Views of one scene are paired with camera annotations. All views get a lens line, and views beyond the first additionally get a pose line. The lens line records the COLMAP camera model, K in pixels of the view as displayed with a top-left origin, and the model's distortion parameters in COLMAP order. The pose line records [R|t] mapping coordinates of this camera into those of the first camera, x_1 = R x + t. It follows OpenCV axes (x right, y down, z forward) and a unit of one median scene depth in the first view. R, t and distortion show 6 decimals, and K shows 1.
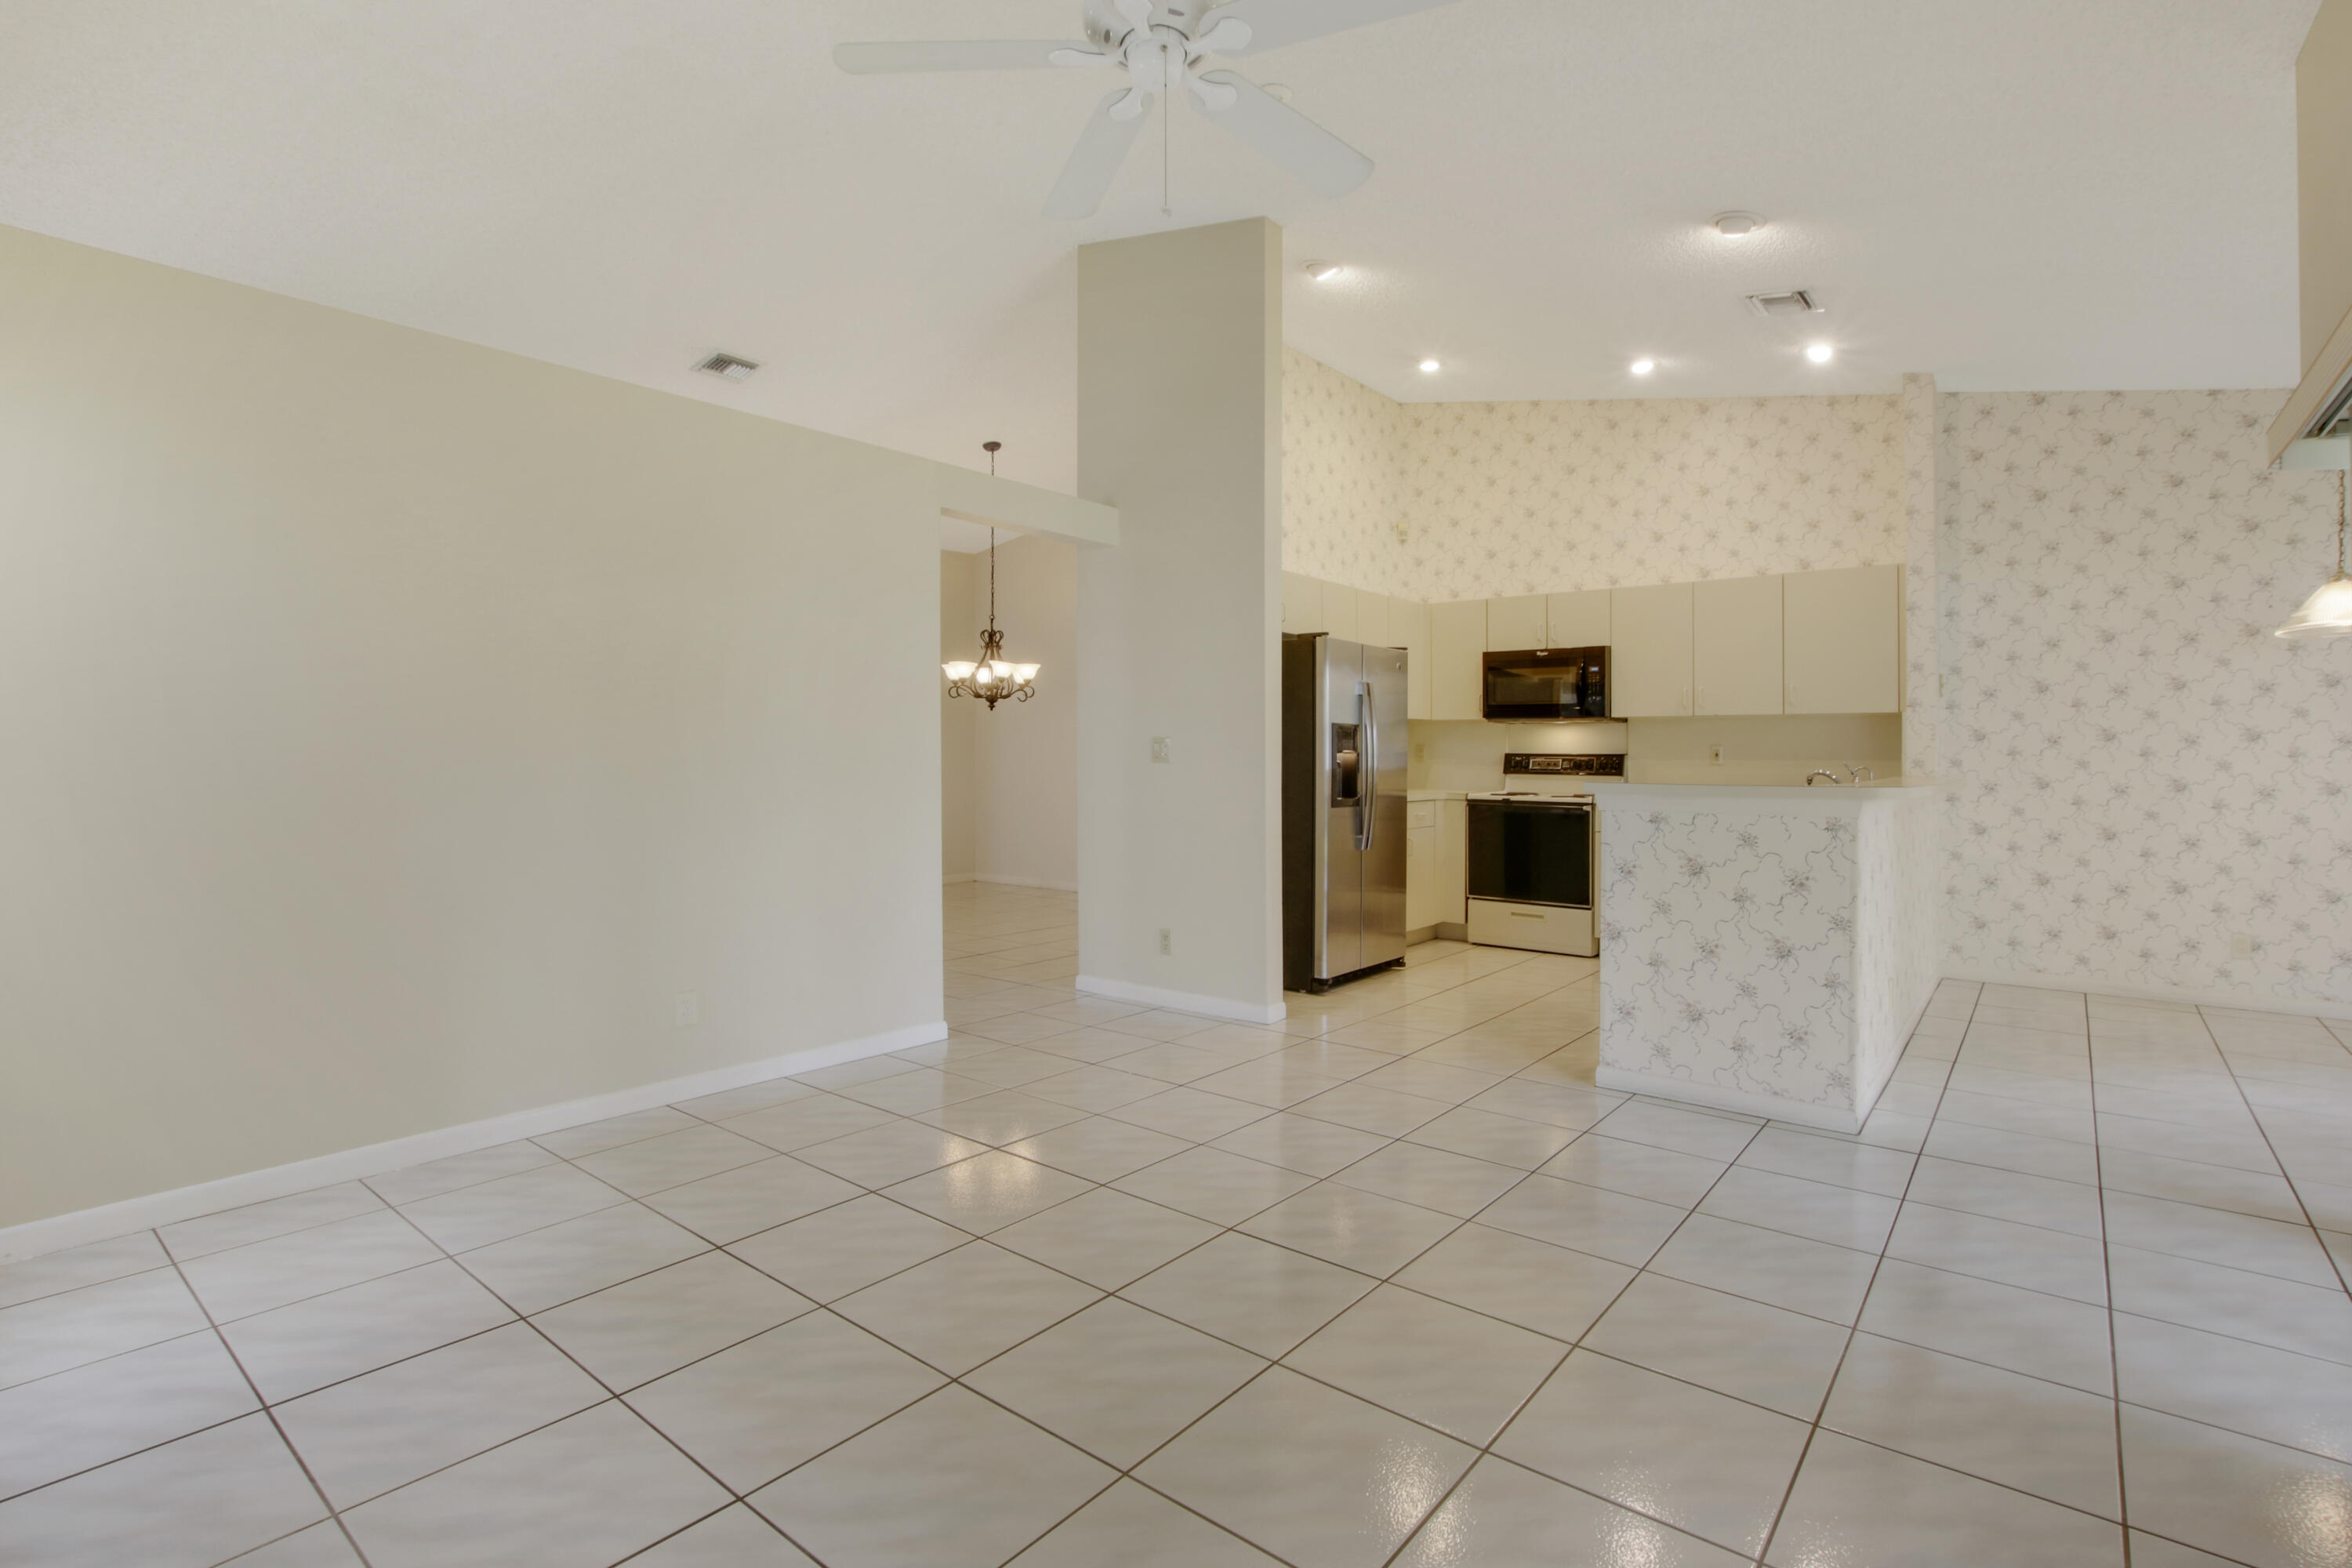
lens RADIAL K [[1120.1, 0, 1187.9], [0, 1120.1, 734.0], [0, 0, 1]] dist [-0.027627, 0.000417]
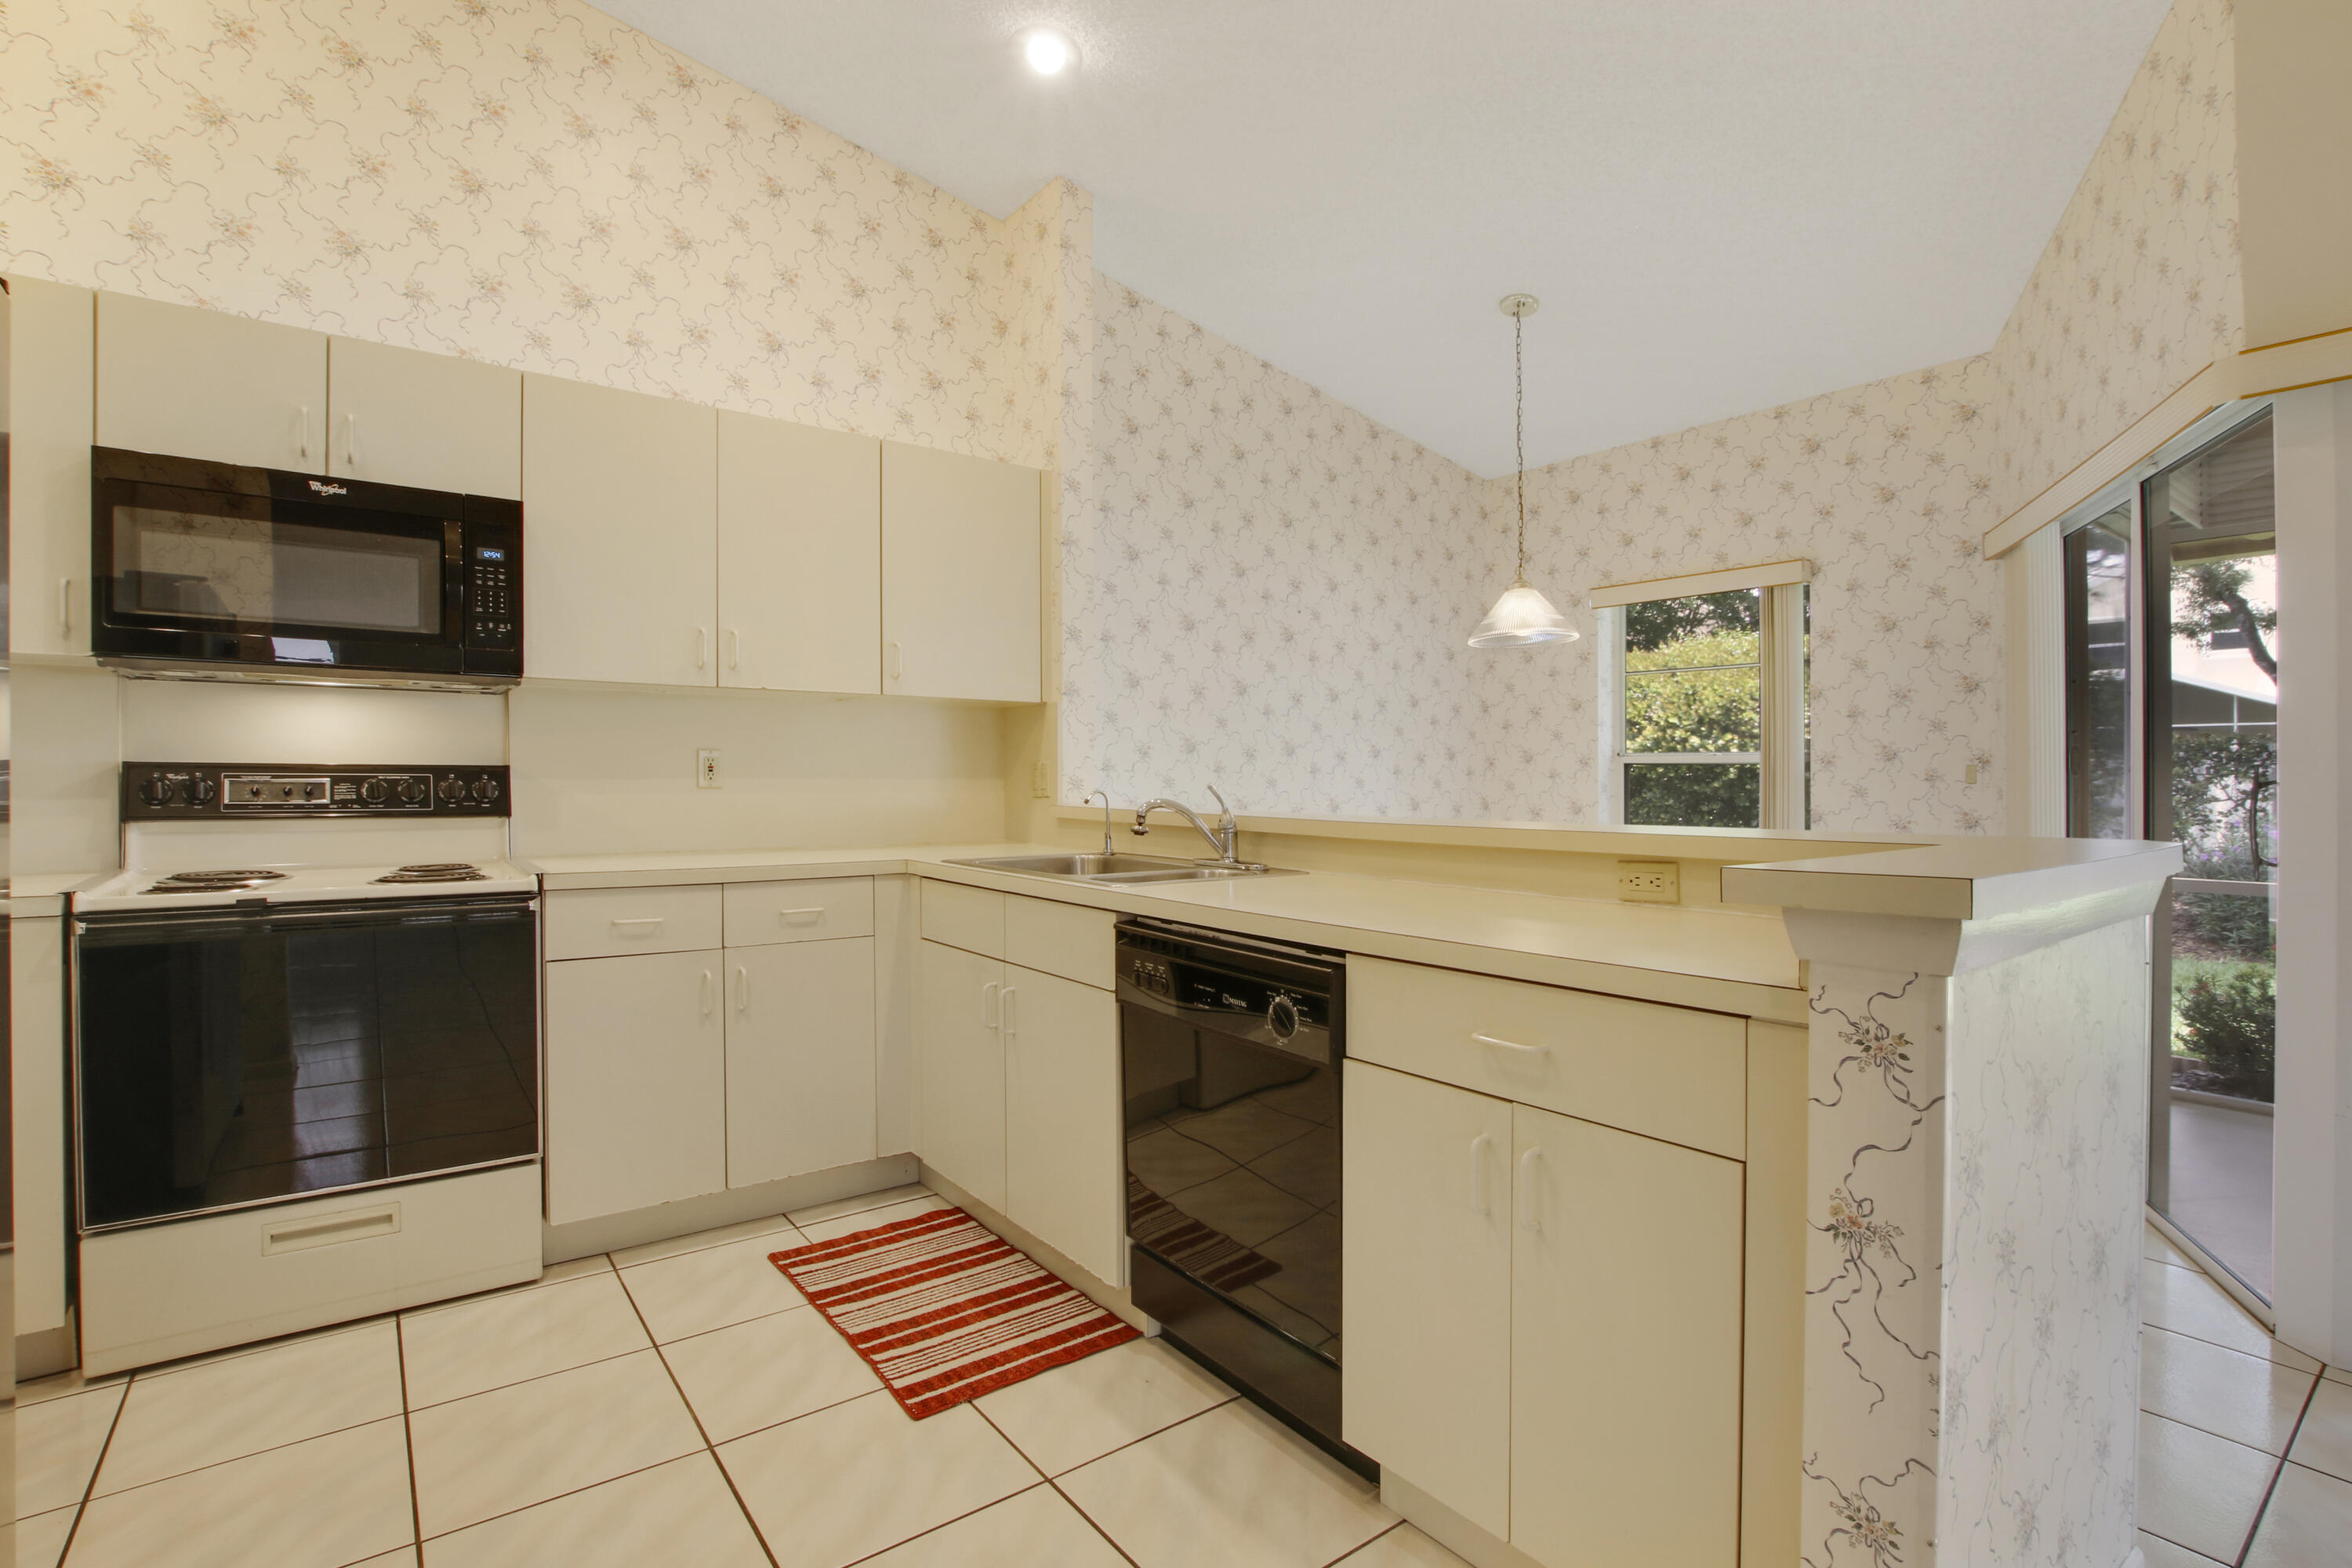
lens RADIAL K [[1095.4, 0, 1198.9], [0, 1095.4, 781.0], [0, 0, 1]] dist [-0.025227, -0.000233]
pose [[0.239328, -0.009220, 0.970895, 0.051708], [-0.021540, 0.999658, 0.014803, 0.013735], [-0.970700, -0.024456, 0.239047, 0.744558]]
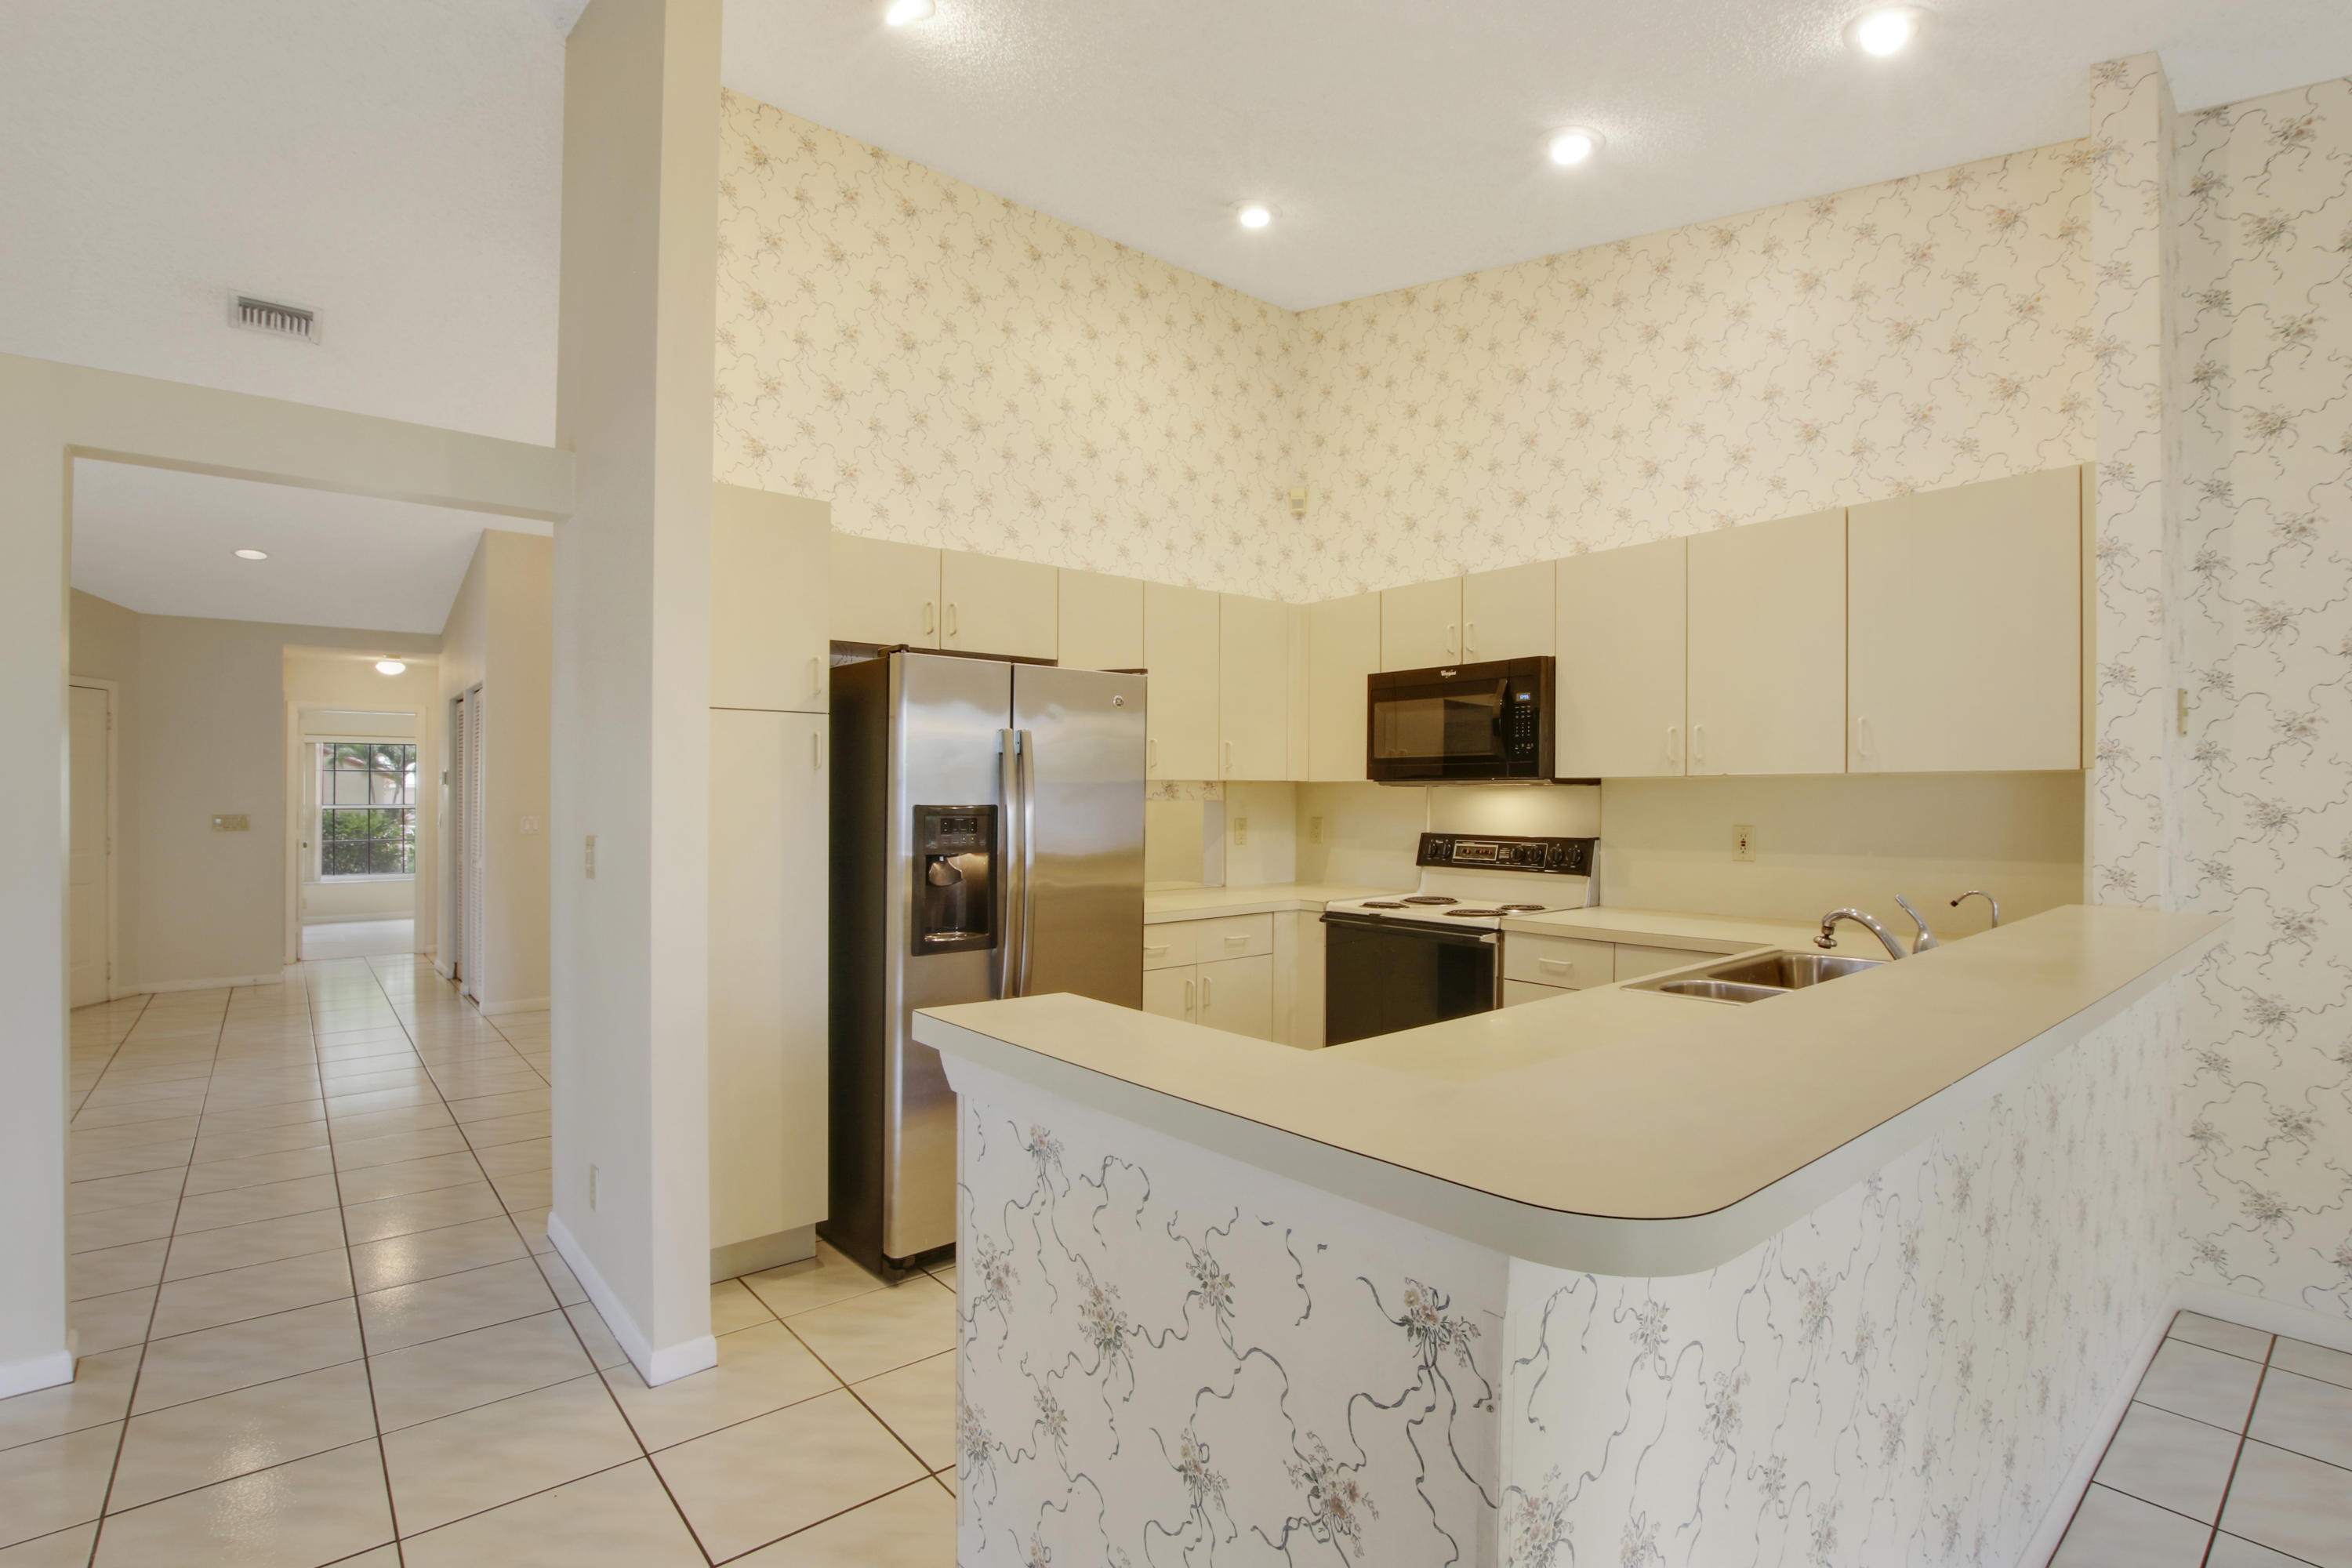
lens RADIAL K [[1102.8, 0, 1180.6], [0, 1102.8, 800.1], [0, 0, 1]] dist [-0.035913, 0.007993]
pose [[0.980611, -0.007987, -0.195801, 0.339621], [0.012384, 0.999698, 0.021244, -0.020715], [0.195572, -0.023257, 0.980413, 0.447516]]
